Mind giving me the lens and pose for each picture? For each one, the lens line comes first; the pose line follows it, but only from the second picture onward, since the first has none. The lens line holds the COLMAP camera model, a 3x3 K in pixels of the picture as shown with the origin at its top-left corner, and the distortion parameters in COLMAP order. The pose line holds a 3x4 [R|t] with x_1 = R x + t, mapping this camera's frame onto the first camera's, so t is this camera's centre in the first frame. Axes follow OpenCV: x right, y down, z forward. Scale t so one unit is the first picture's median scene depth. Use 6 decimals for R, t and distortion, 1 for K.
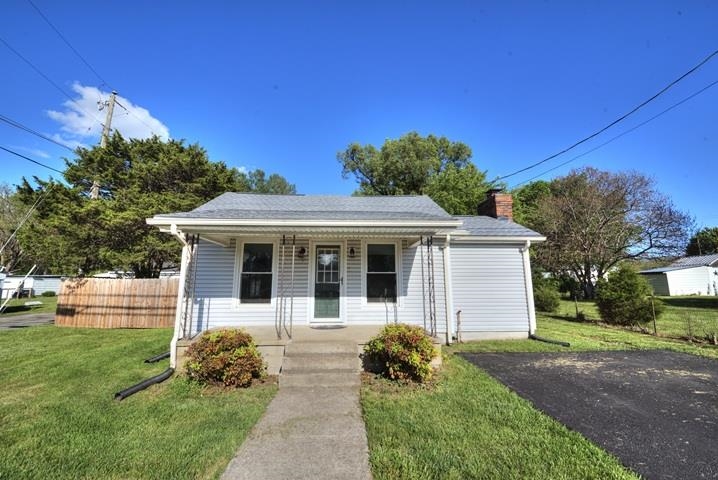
lens RADIAL K [[285.5, 0, 359.4], [0, 285.5, 240.2], [0, 0, 1]] dist [-0.029559, -0.000305]
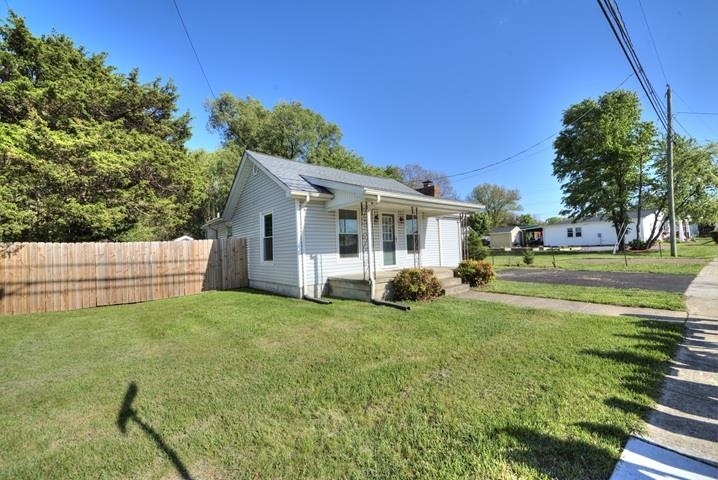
lens RADIAL K [[285.5, 0, 360.3], [0, 285.5, 243.6], [0, 0, 1]] dist [-0.029559, -0.000305]
pose [[0.790273, -0.010569, 0.612663, -0.746524], [-0.066267, 0.992513, 0.102600, 0.019111], [-0.609161, -0.121682, 0.783656, -0.015184]]
